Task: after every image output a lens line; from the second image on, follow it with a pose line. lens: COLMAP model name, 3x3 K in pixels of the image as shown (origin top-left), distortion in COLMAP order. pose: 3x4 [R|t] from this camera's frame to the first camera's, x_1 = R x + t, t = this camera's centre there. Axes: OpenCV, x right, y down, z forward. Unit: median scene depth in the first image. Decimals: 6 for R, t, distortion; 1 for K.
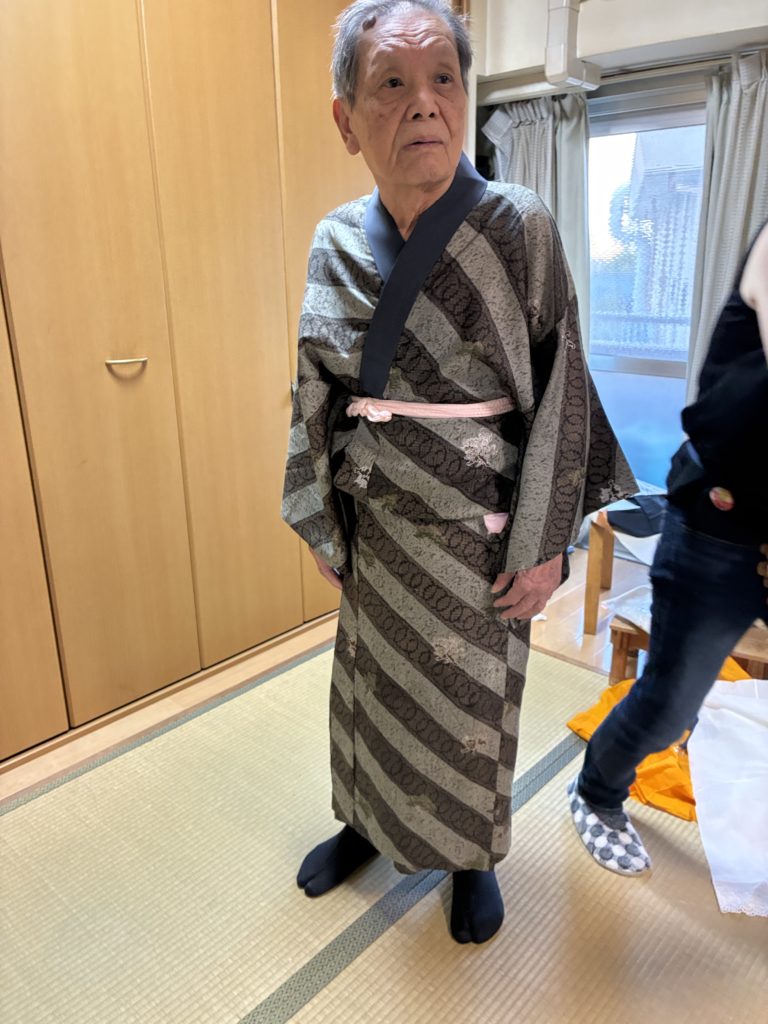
lens RADIAL K [[787.5, 0, 384.0], [0, 787.5, 512.0], [0, 0, 1]] dist [0.003274, -0.000630]
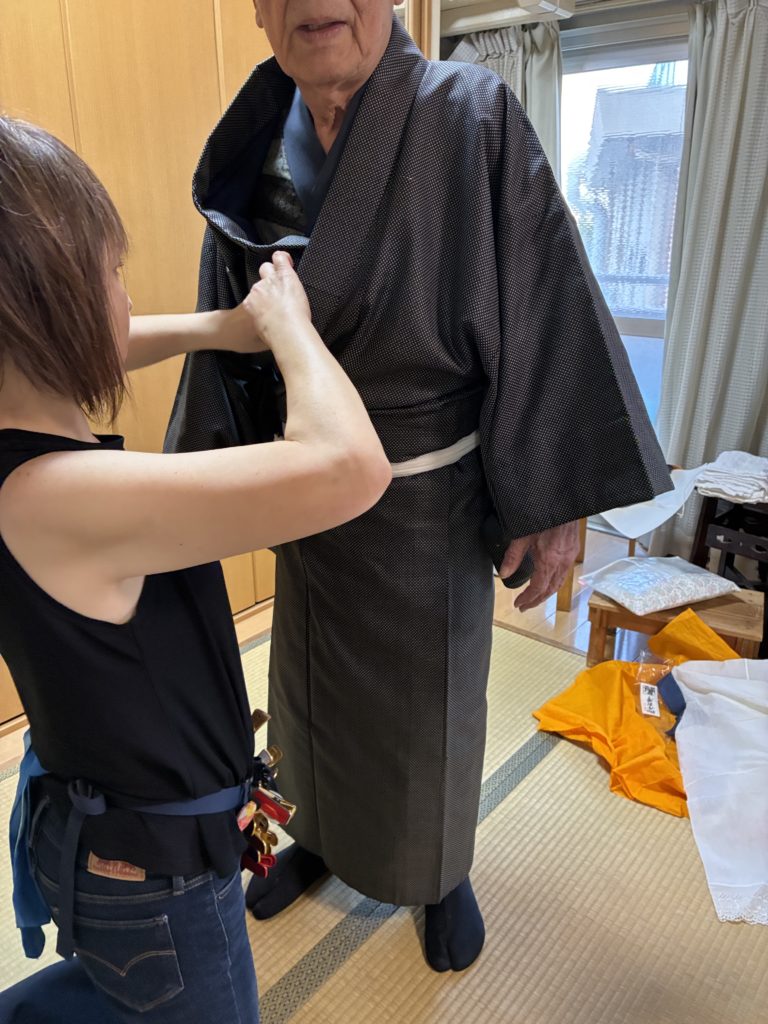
lens RADIAL K [[787.5, 0, 384.0], [0, 787.5, 512.0], [0, 0, 1]] dist [0.003274, -0.000630]
pose [[0.998568, -0.008162, 0.052870, 0.000147], [0.006317, 0.999368, 0.034971, 0.005391], [-0.053122, -0.034586, 0.997989, 0.120622]]
